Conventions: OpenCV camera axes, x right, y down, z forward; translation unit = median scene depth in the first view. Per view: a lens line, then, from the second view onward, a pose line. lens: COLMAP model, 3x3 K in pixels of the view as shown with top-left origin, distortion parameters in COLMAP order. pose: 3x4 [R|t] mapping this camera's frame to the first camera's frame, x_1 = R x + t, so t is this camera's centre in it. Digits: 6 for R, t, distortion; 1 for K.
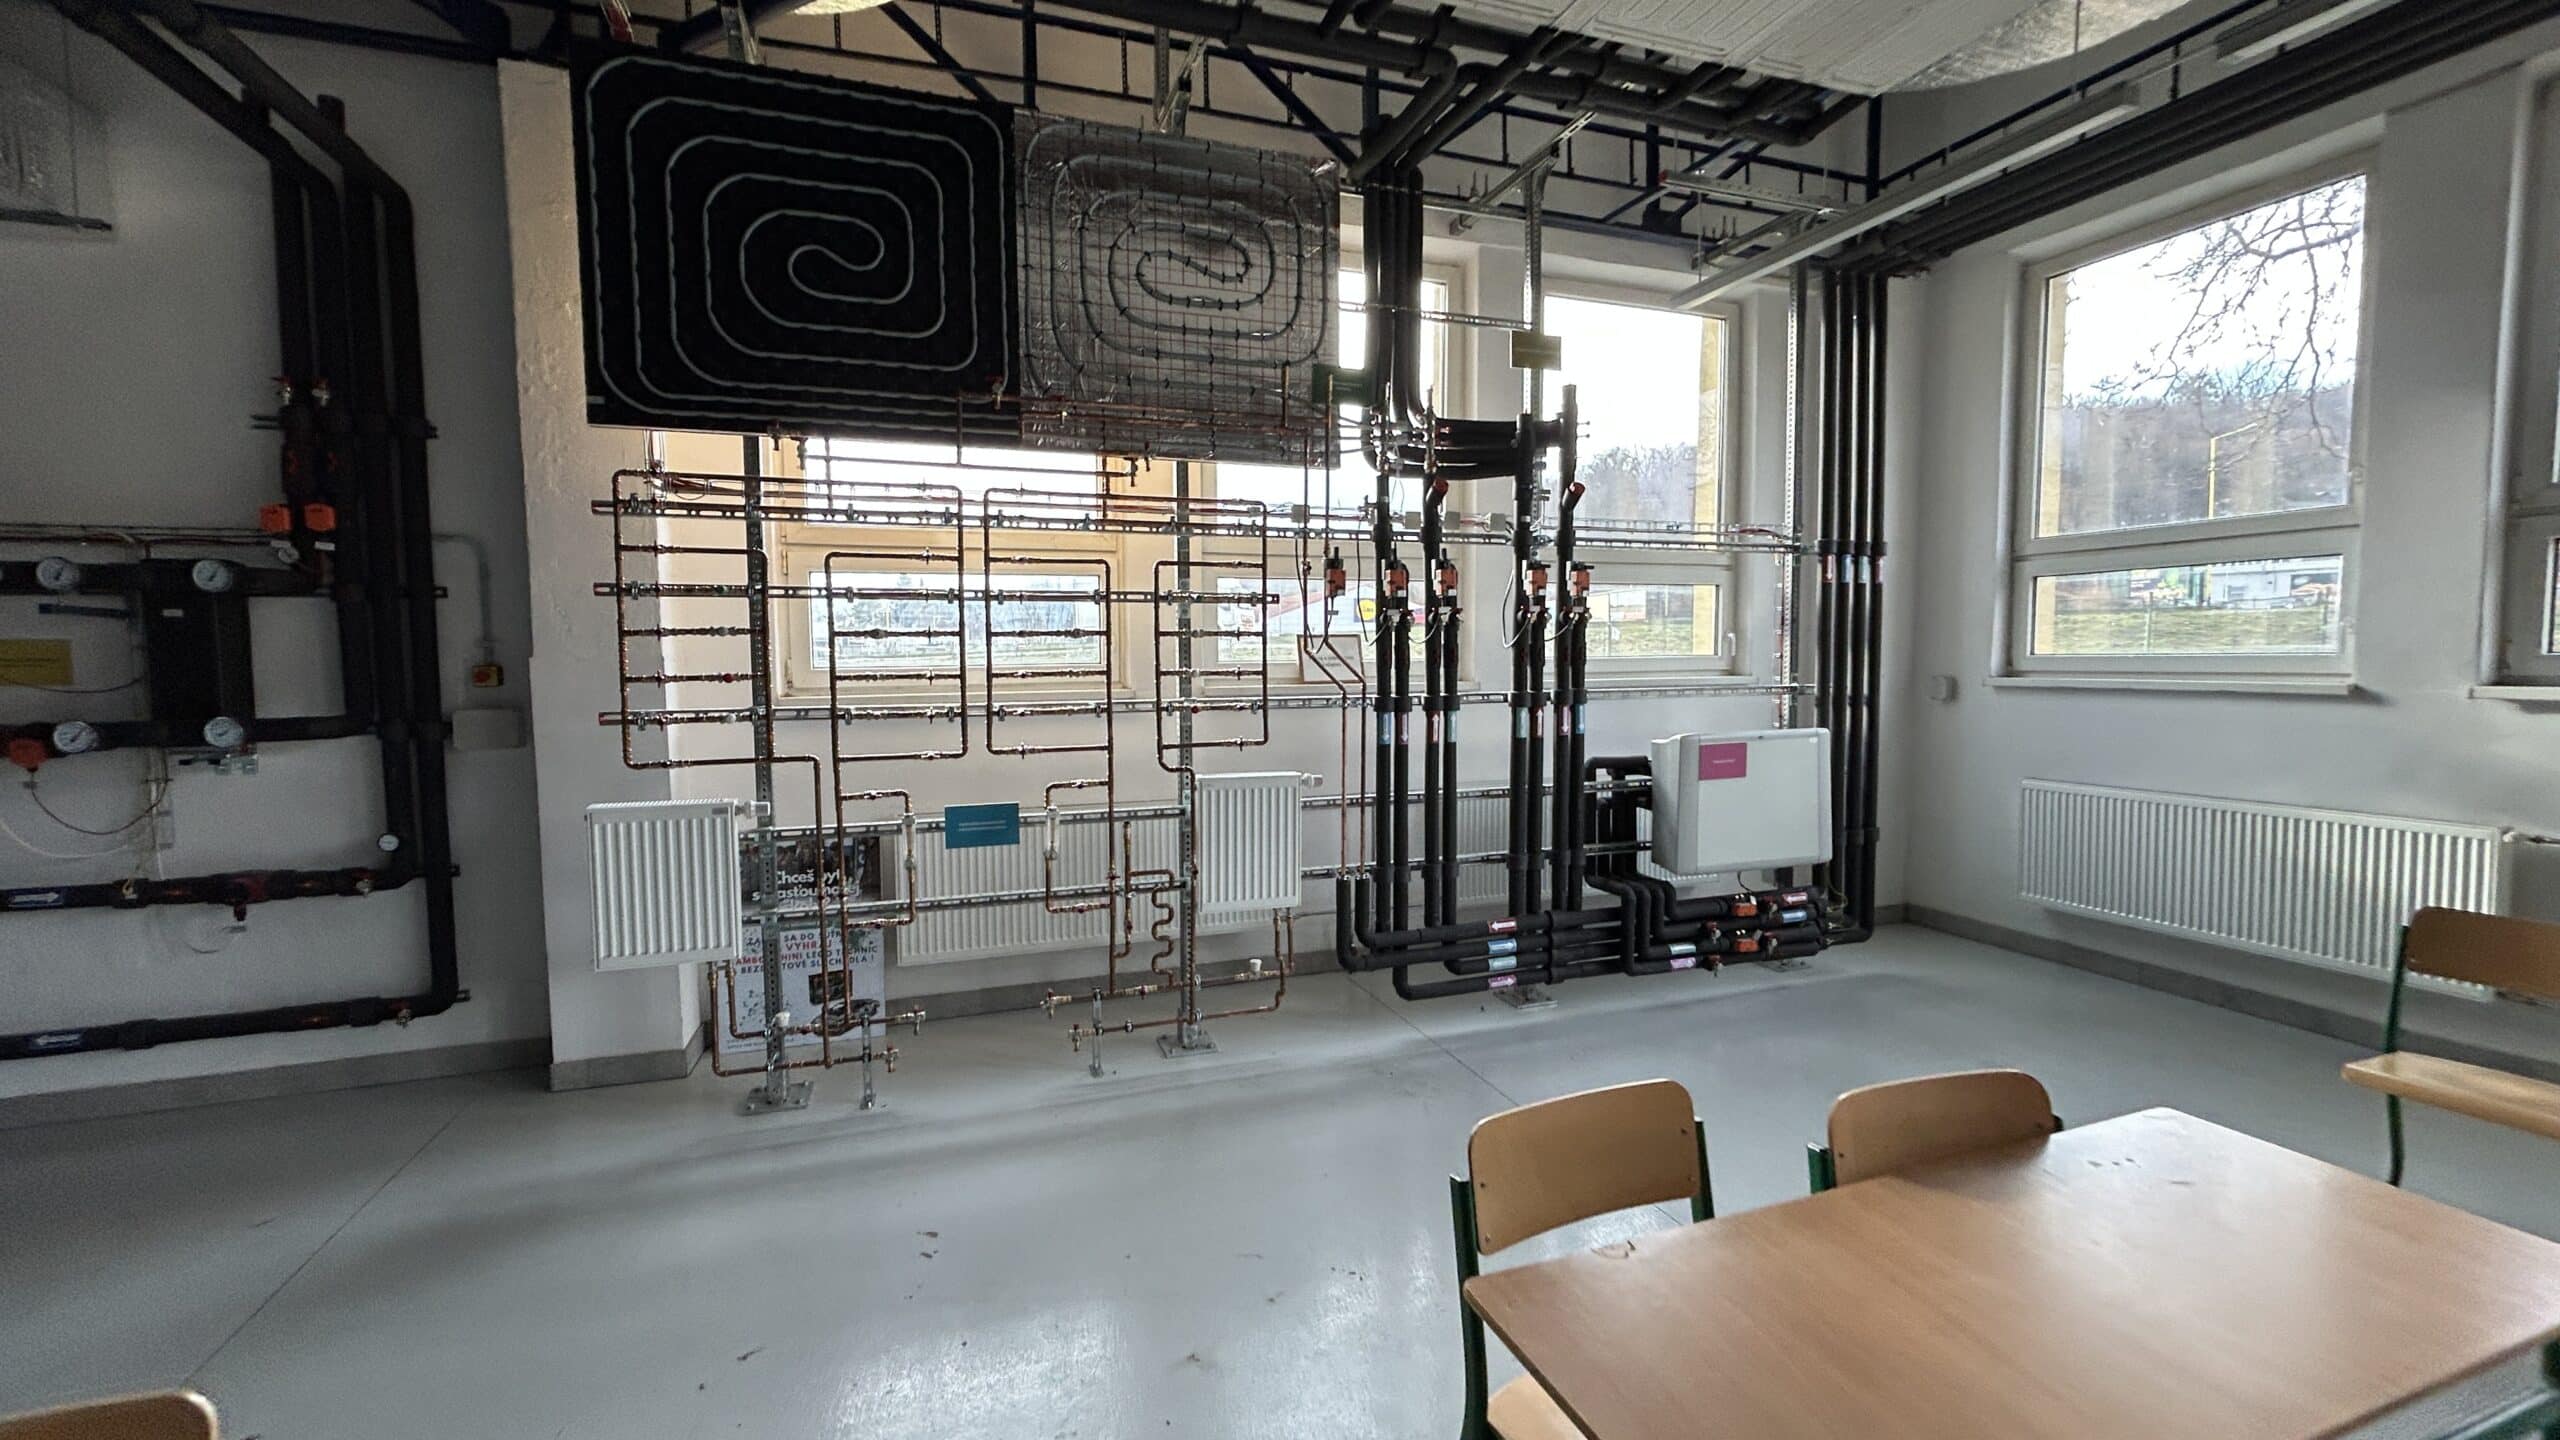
lens RADIAL K [[1033.6, 0, 1276.3], [0, 1033.6, 709.7], [0, 0, 1]] dist [-0.002854, -0.000249]
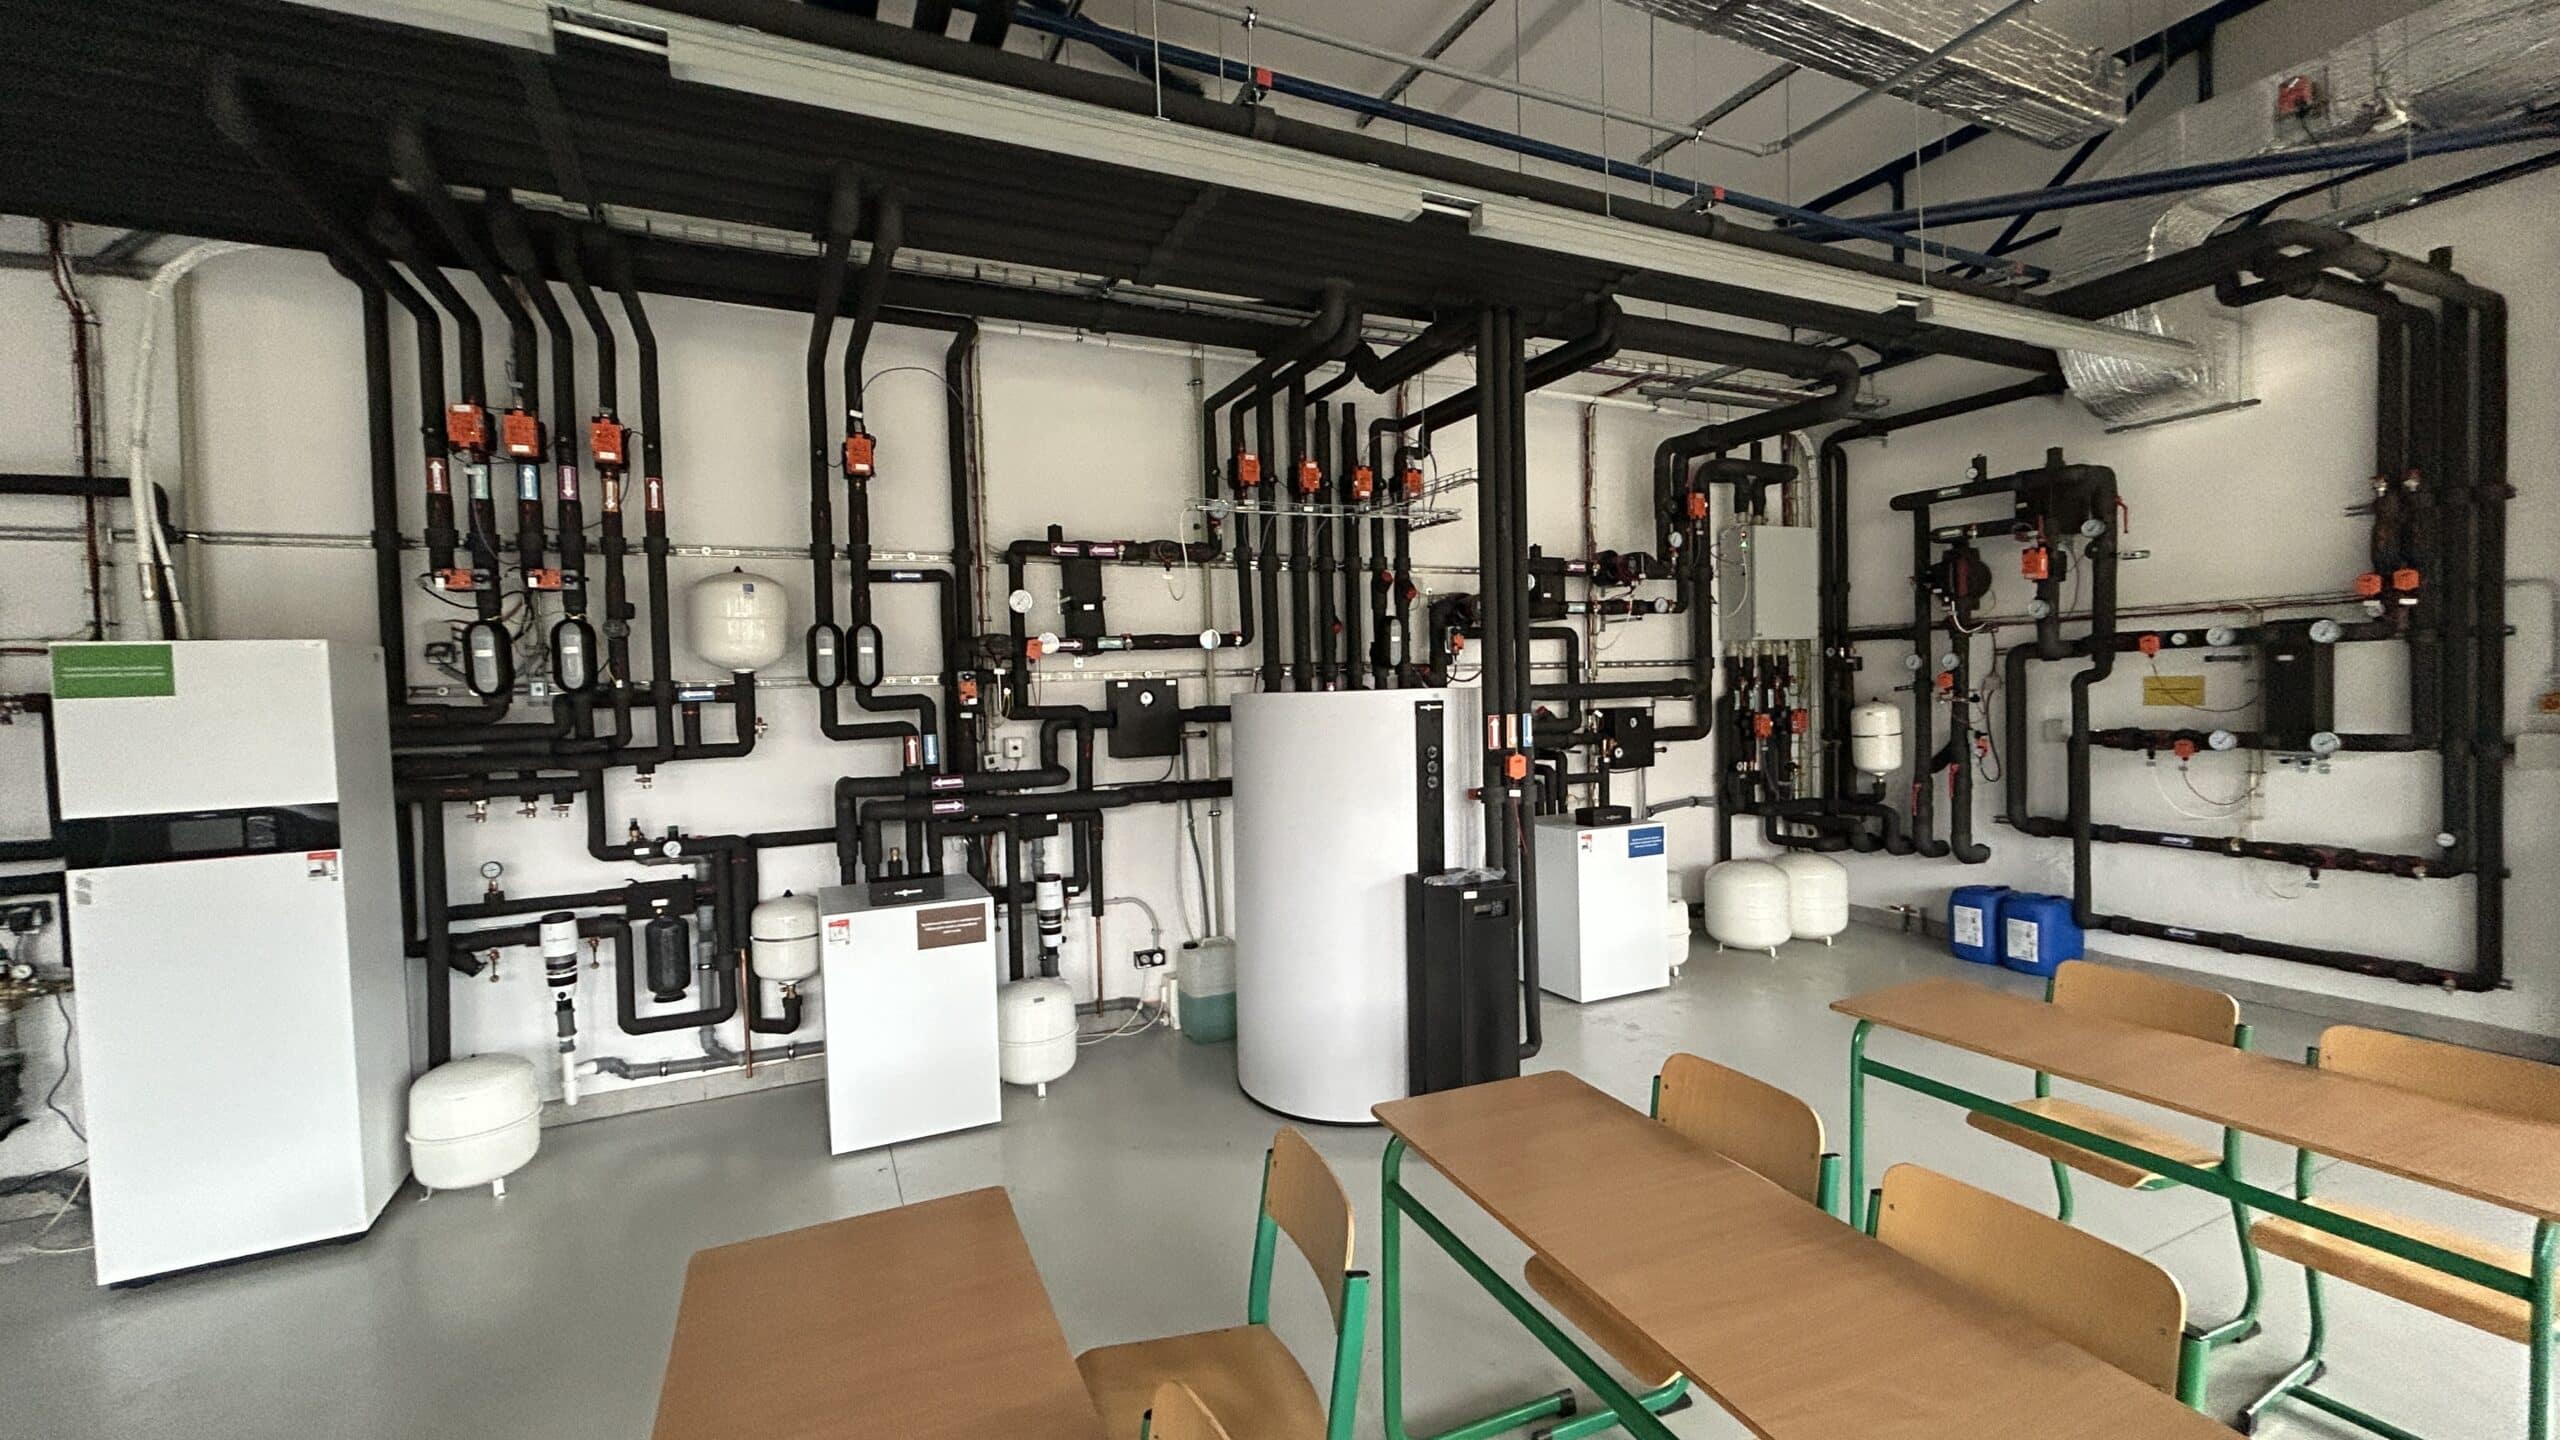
lens RADIAL K [[1033.6, 0, 1281.5], [0, 1033.6, 718.0], [0, 0, 1]] dist [-0.002854, -0.000249]
pose [[0.086118, 0.031898, -0.995774, 0.235050], [-0.034205, 0.998993, 0.029042, -0.002610], [0.995698, 0.031559, 0.087122, -0.497359]]
